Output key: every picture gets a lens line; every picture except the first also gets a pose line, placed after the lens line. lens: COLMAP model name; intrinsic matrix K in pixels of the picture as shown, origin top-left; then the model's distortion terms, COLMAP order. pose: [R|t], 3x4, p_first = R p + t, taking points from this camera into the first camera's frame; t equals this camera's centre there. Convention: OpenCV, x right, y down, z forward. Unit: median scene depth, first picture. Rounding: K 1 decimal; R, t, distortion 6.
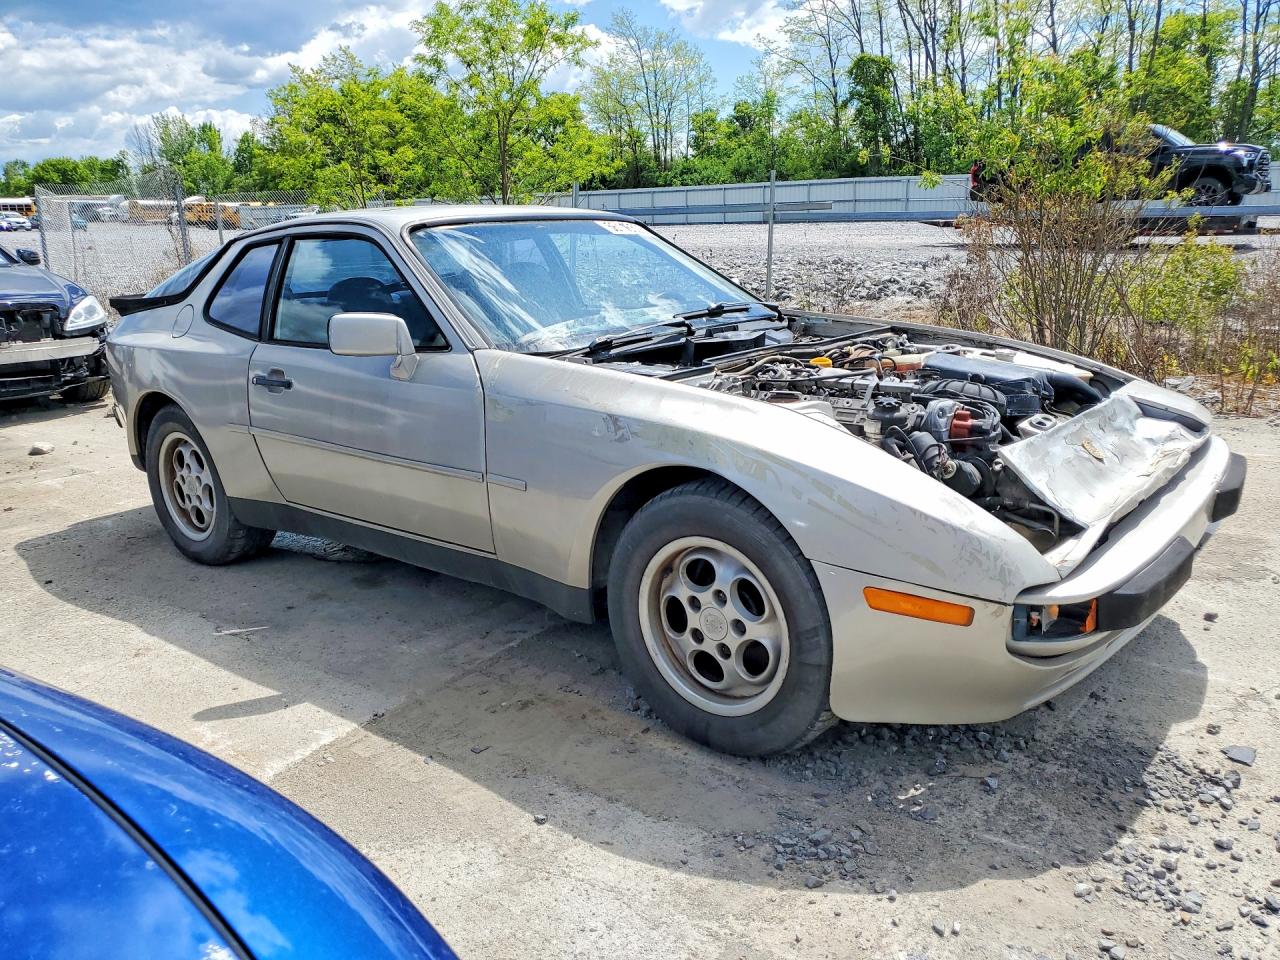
lens RADIAL K [[989.0, 0, 643.5], [0, 989.0, 487.2], [0, 0, 1]] dist [0.024963, -0.006262]
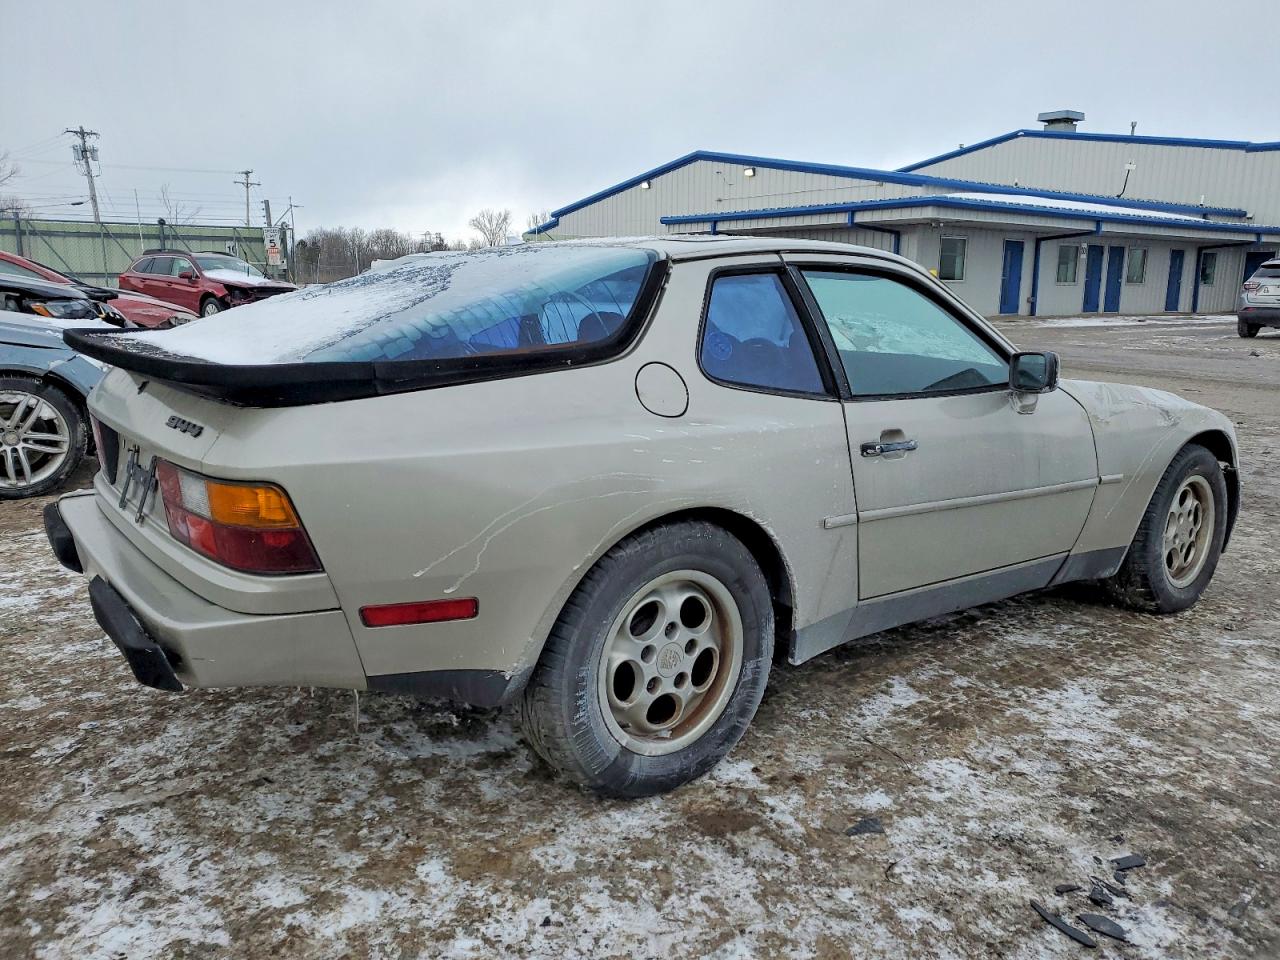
lens RADIAL K [[989.0, 0, 627.2], [0, 989.0, 457.5], [0, 0, 1]] dist [0.024963, -0.006262]
pose [[0.240813, -0.119424, 0.963196, -1.457835], [0.212096, 0.974891, 0.067847, -0.239937], [-0.947114, 0.187952, 0.260096, 1.225451]]
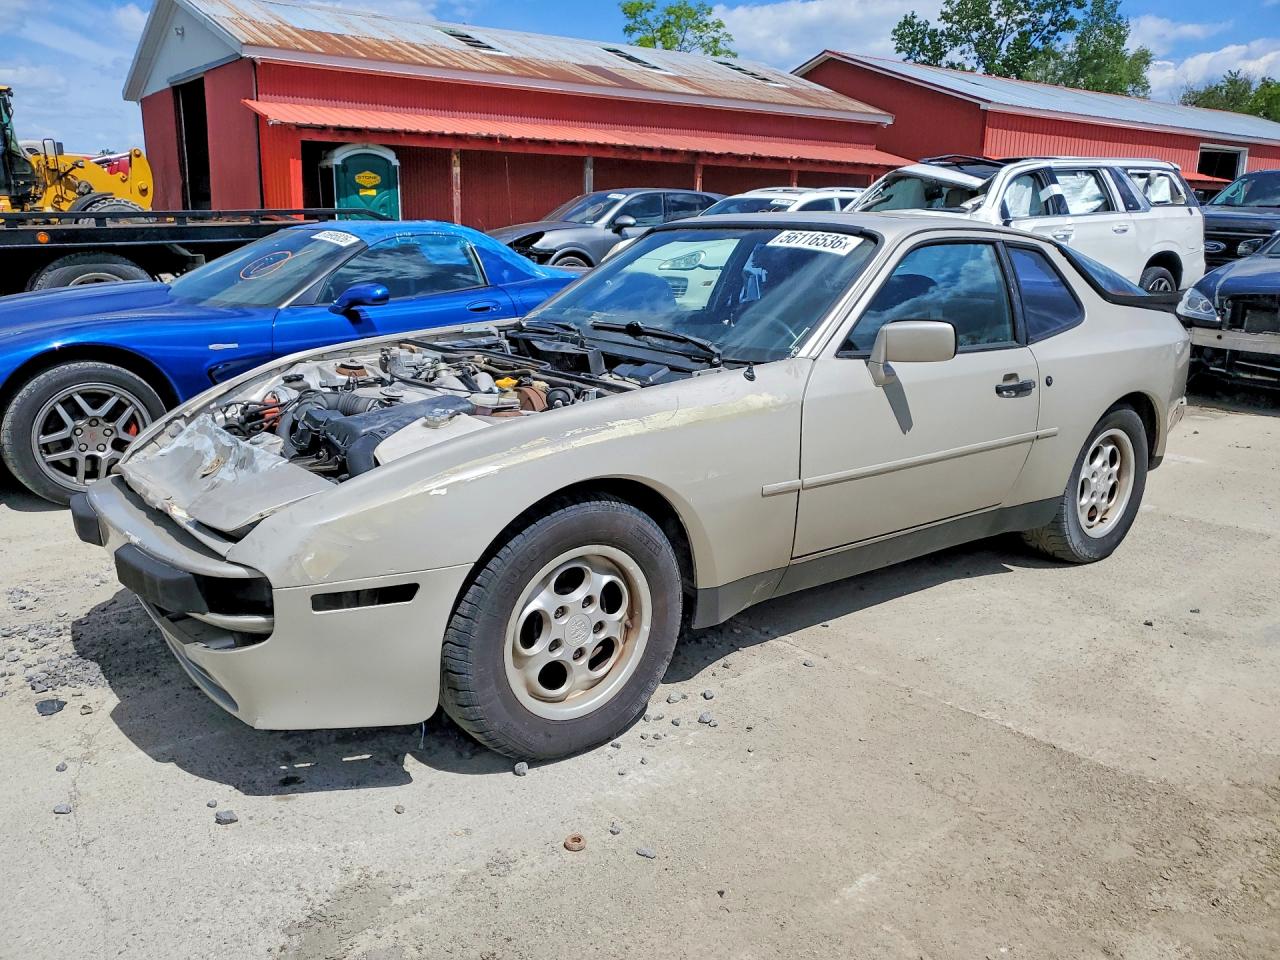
lens RADIAL K [[989.0, 0, 630.6], [0, 989.0, 488.0], [0, 0, 1]] dist [0.024963, -0.006262]
pose [[-0.232015, 0.272072, -0.933888, 1.243159], [-0.250597, 0.910959, 0.327650, -0.434854], [0.939878, 0.310049, -0.143176, 1.472766]]
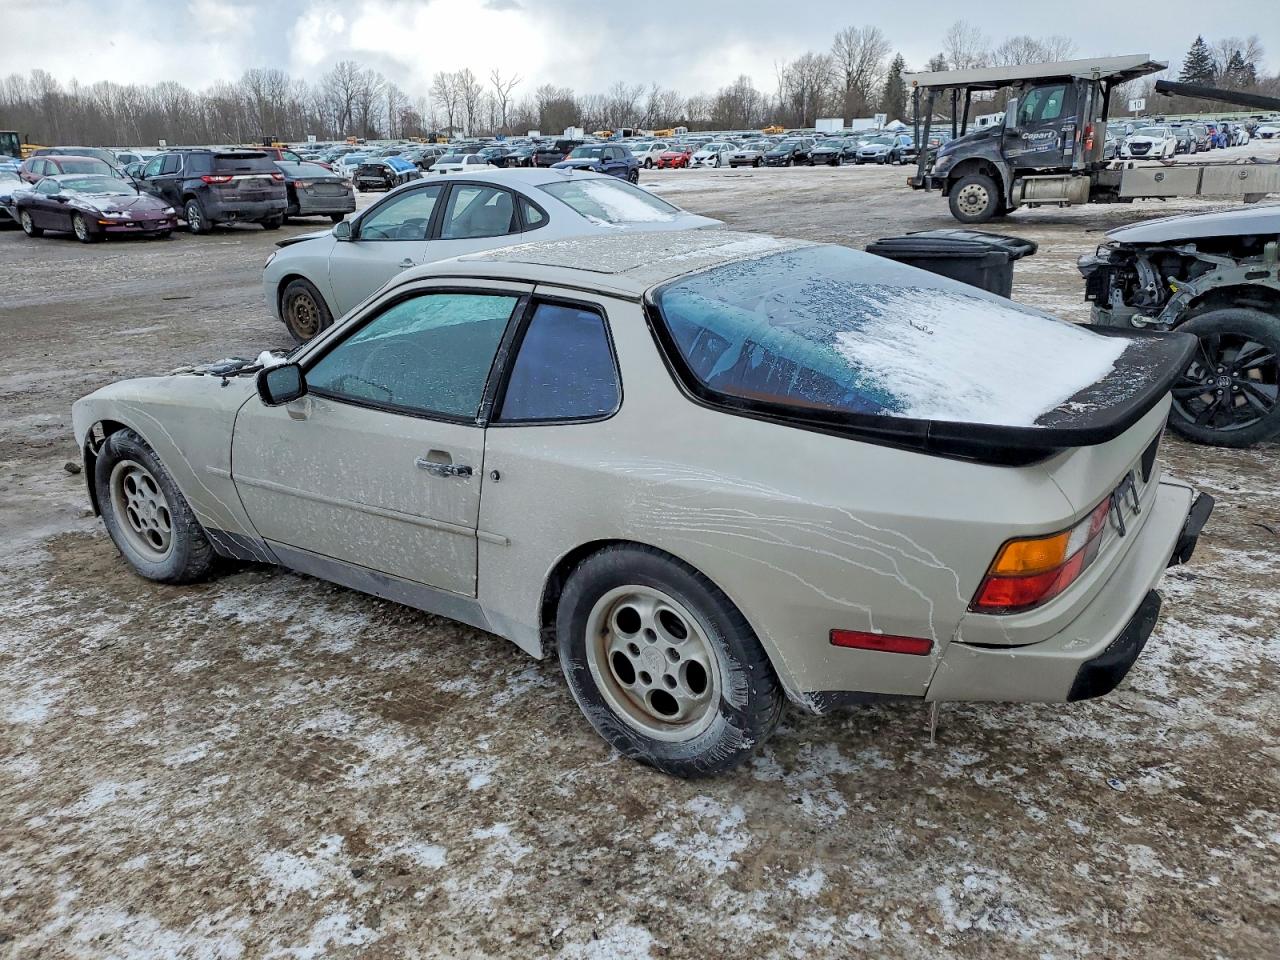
lens RADIAL K [[989.0, 0, 623.5], [0, 989.0, 467.4], [0, 0, 1]] dist [0.024963, -0.006262]
pose [[-0.995798, 0.088905, -0.021974, -0.234119], [0.063843, 0.845941, 0.529442, -0.813326], [0.065659, 0.525814, -0.848062, 2.621422]]
